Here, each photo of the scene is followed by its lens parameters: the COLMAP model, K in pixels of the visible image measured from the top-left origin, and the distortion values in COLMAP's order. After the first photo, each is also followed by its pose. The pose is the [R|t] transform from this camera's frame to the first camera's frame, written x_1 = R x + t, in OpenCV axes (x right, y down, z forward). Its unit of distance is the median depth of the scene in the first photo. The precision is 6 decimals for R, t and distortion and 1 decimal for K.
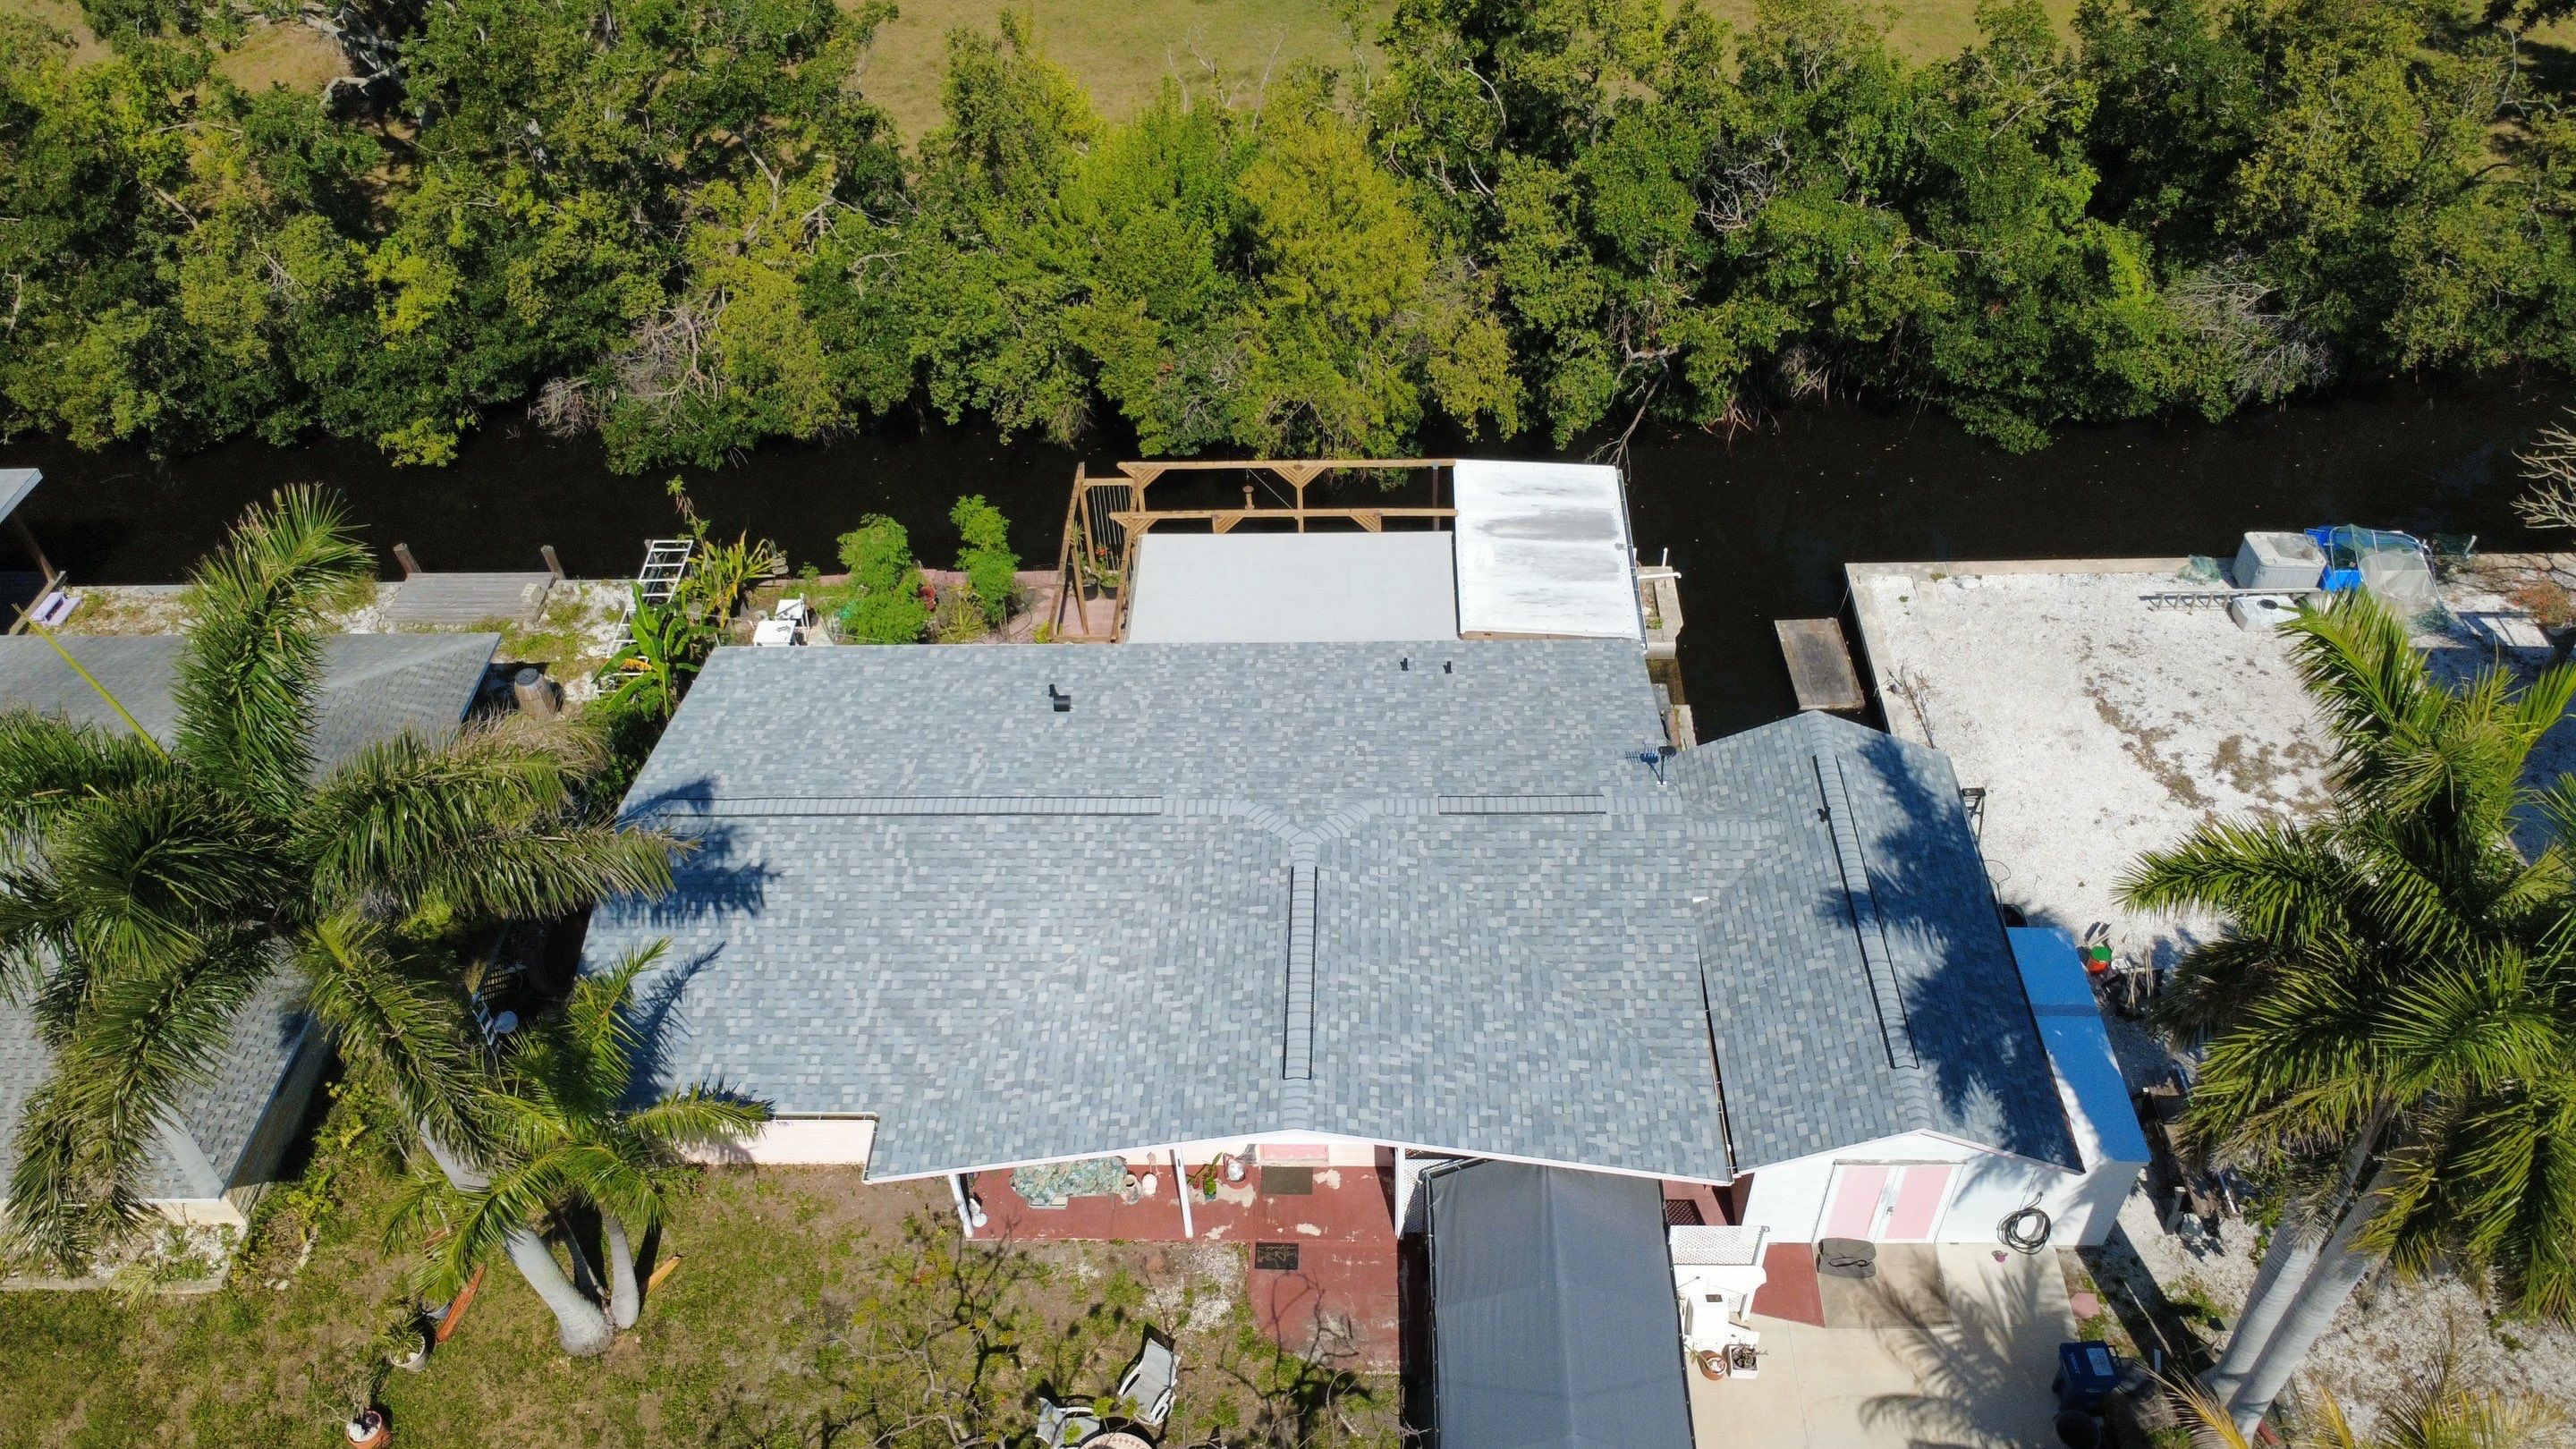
lens RADIAL K [[1876.3, 0, 1283.6], [0, 1876.3, 720.1], [0, 0, 1]] dist [-0.001897, 0.004647]
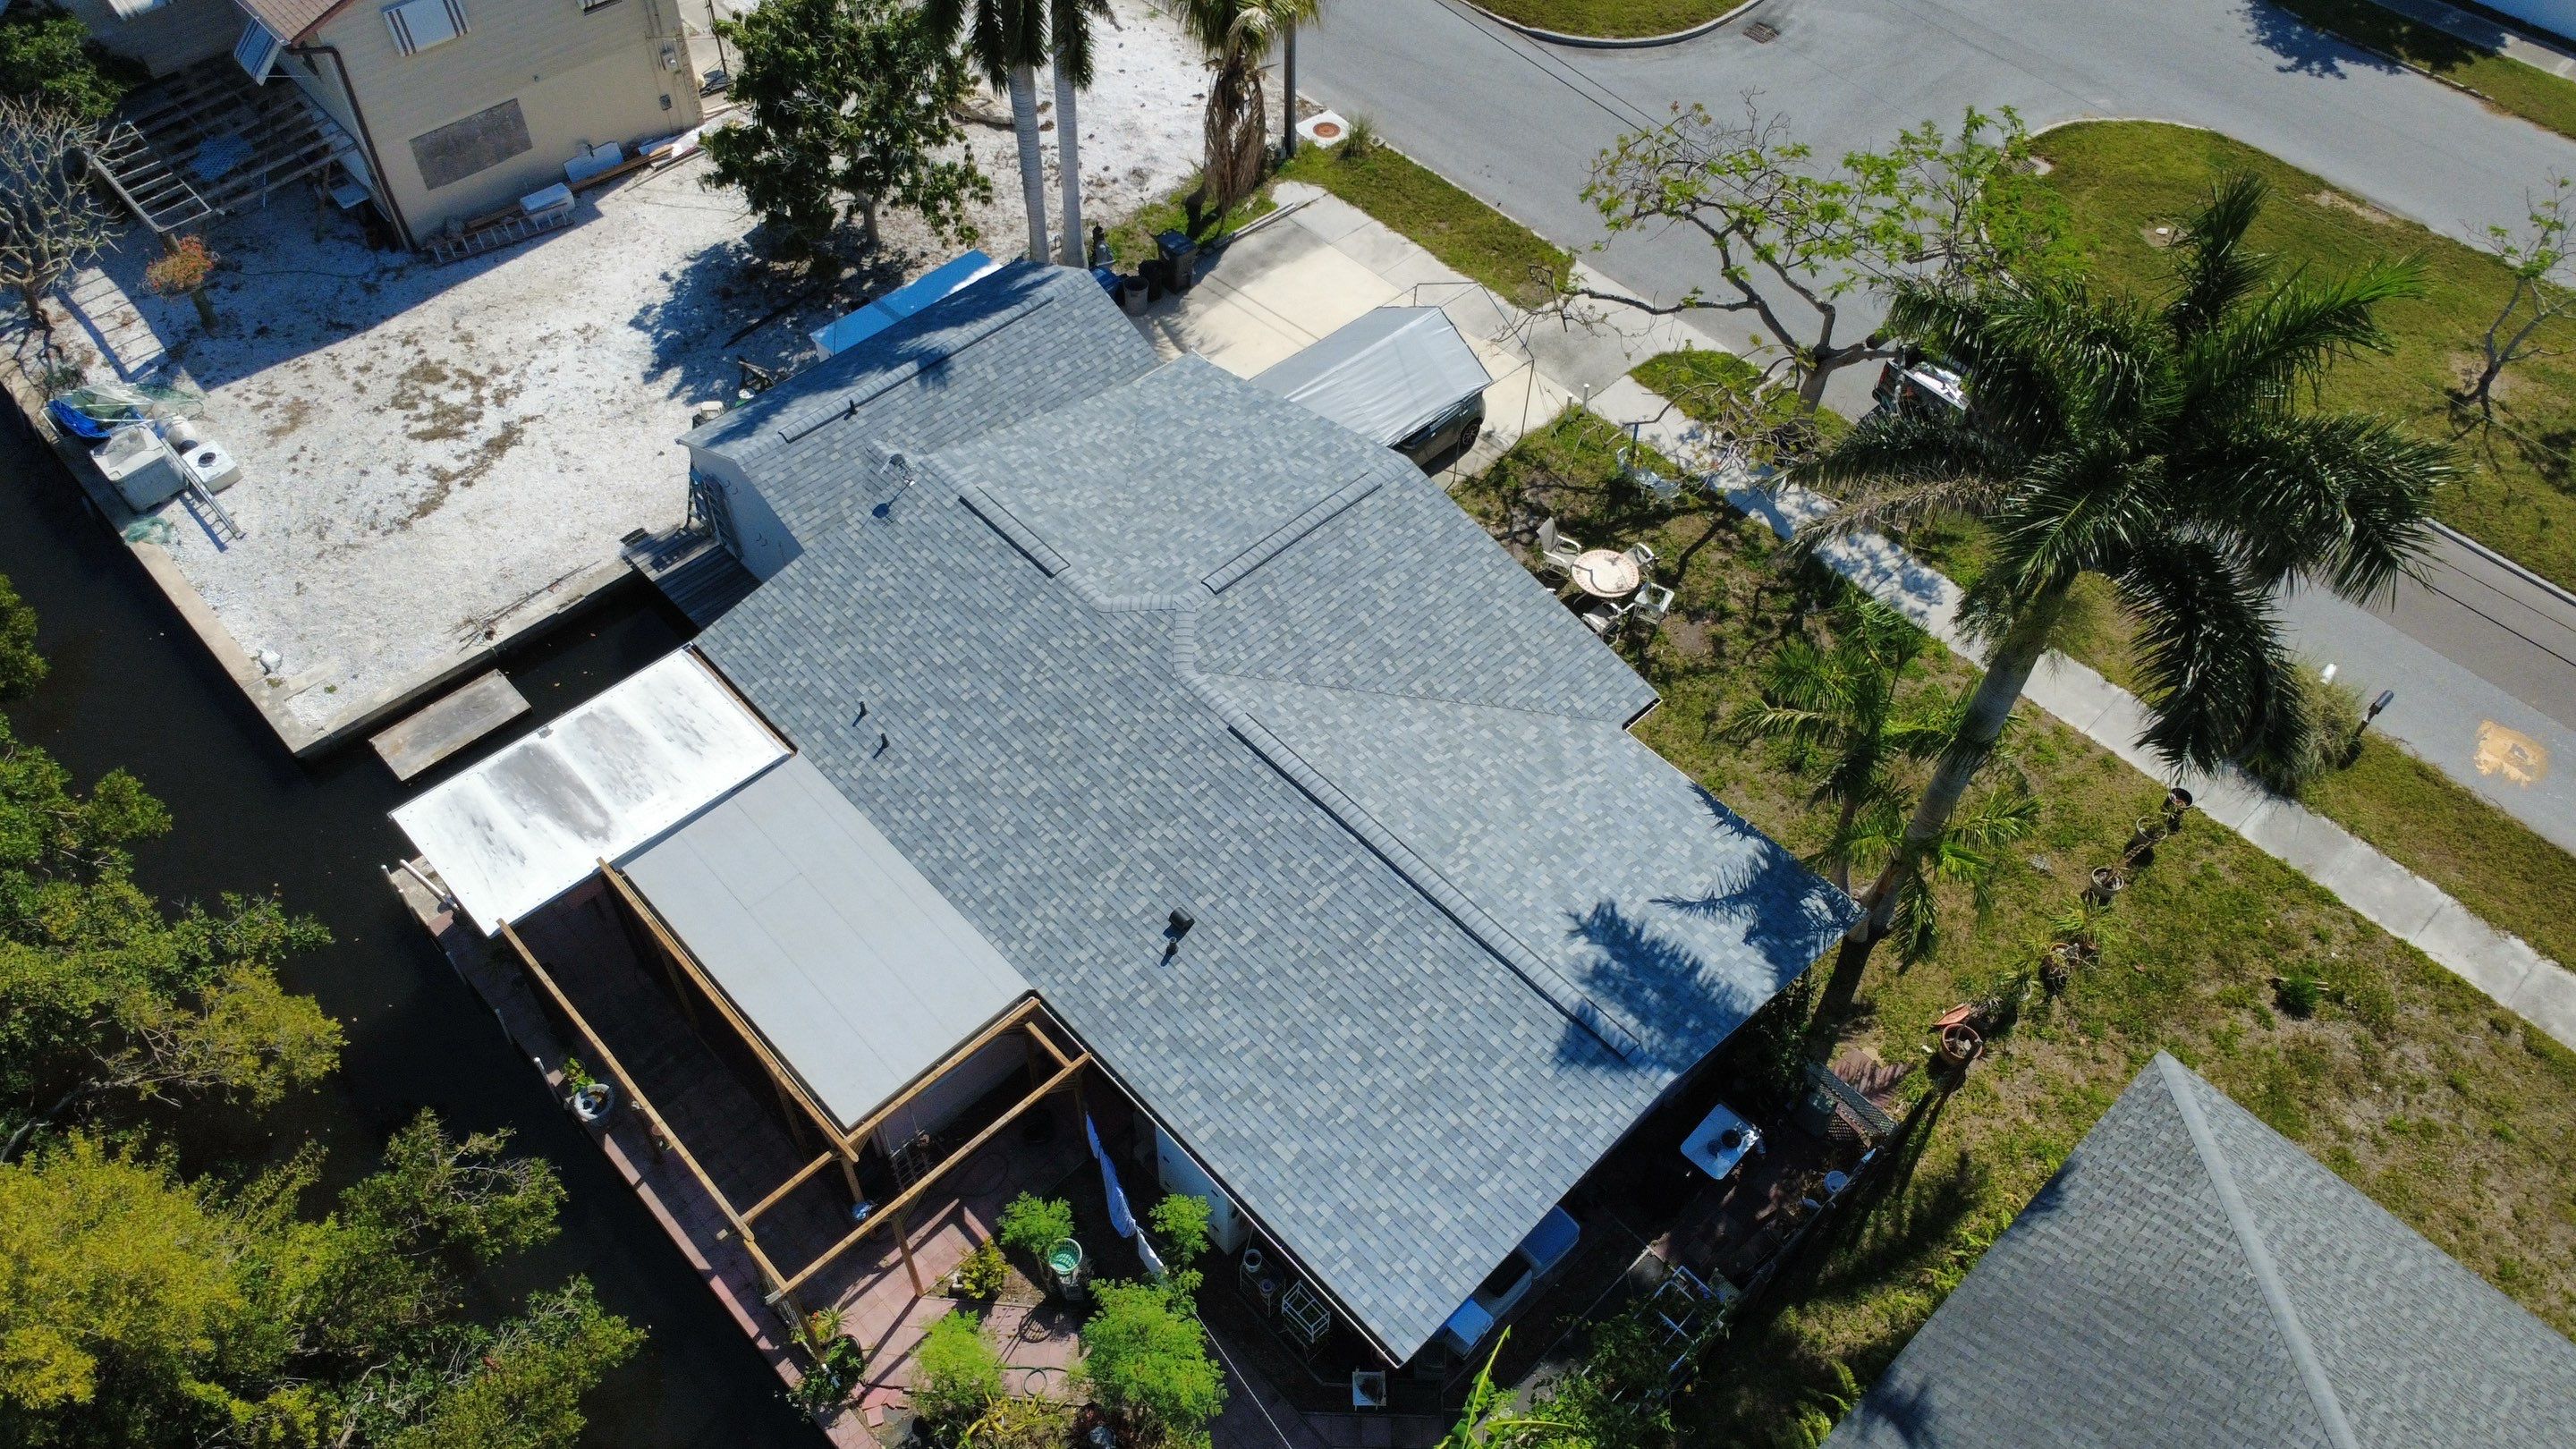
lens RADIAL K [[1876.3, 0, 1283.6], [0, 1876.3, 720.1], [0, 0, 1]] dist [-0.001897, 0.004647]
pose [[-0.708344, -0.528511, 0.467894, -0.570281], [0.492382, 0.105001, 0.864022, -0.834078], [-0.505775, 0.842408, 0.185853, 0.836181]]
